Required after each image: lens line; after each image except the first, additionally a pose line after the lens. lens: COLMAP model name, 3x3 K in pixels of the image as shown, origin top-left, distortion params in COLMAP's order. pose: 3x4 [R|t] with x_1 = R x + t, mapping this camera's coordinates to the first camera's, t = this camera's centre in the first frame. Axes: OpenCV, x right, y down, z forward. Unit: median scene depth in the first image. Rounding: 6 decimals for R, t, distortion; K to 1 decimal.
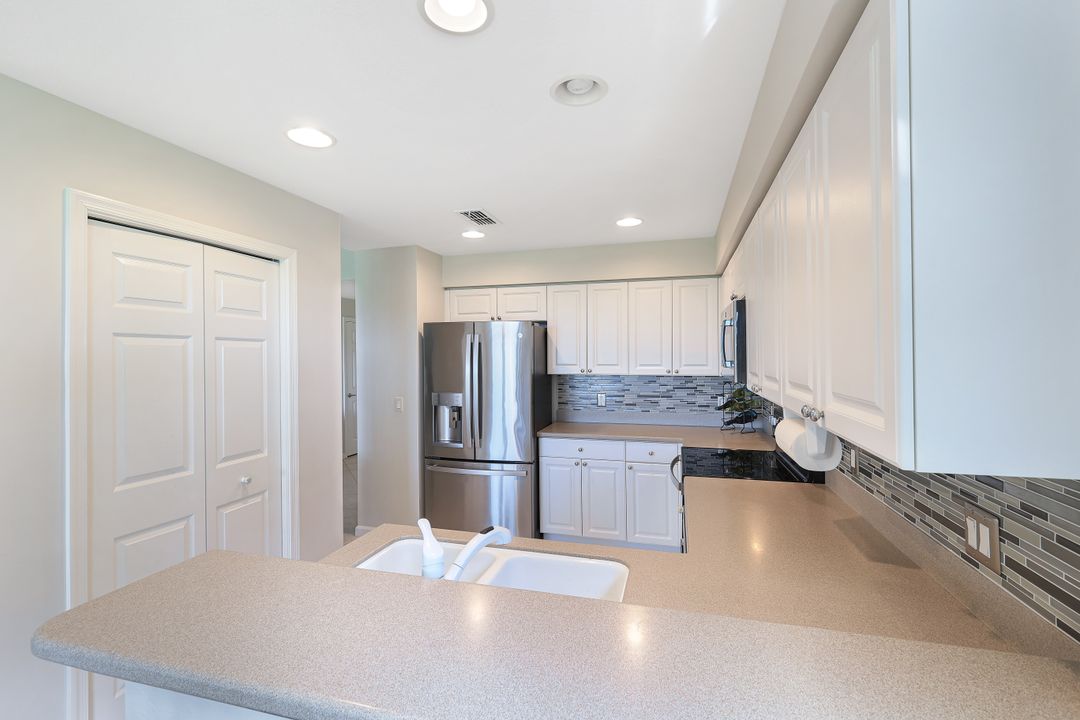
lens RADIAL K [[479.4, 0, 544.1], [0, 479.4, 357.3], [0, 0, 1]] dist [0.003604, 0.000079]
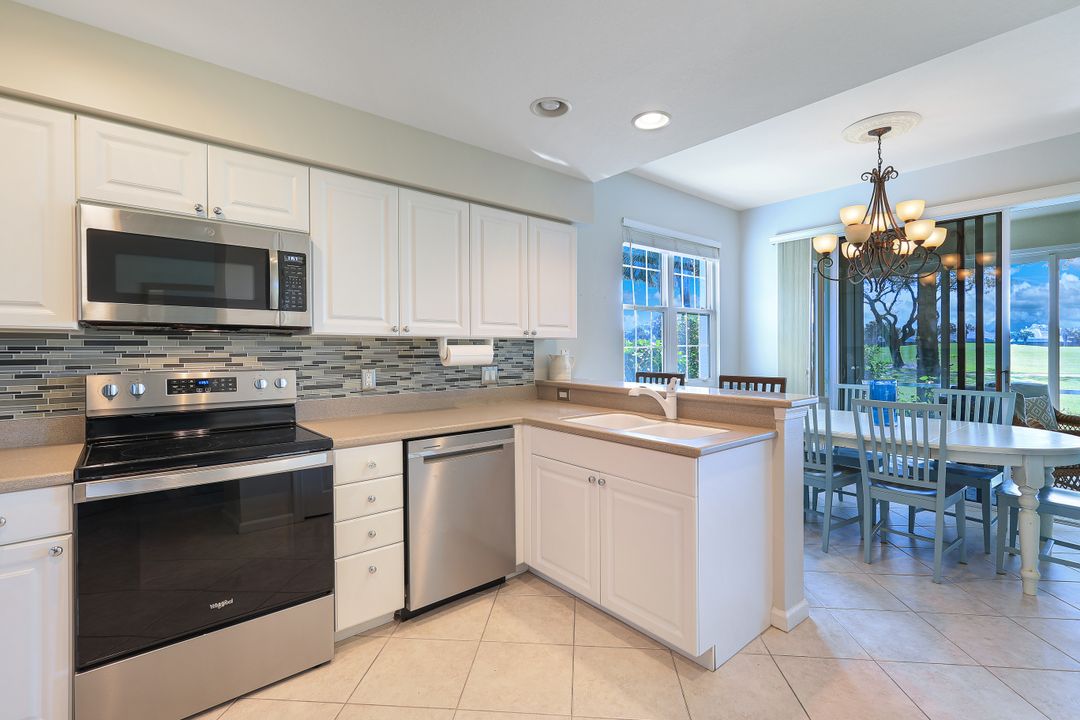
lens RADIAL K [[484.3, 0, 543.8], [0, 484.3, 352.8], [0, 0, 1]] dist [0.002167, 0.000005]
pose [[-0.829047, 0.004125, 0.559164, -0.276341], [0.010060, 0.999921, 0.007539, 0.057584], [-0.559088, 0.011875, -0.829023, 0.879098]]
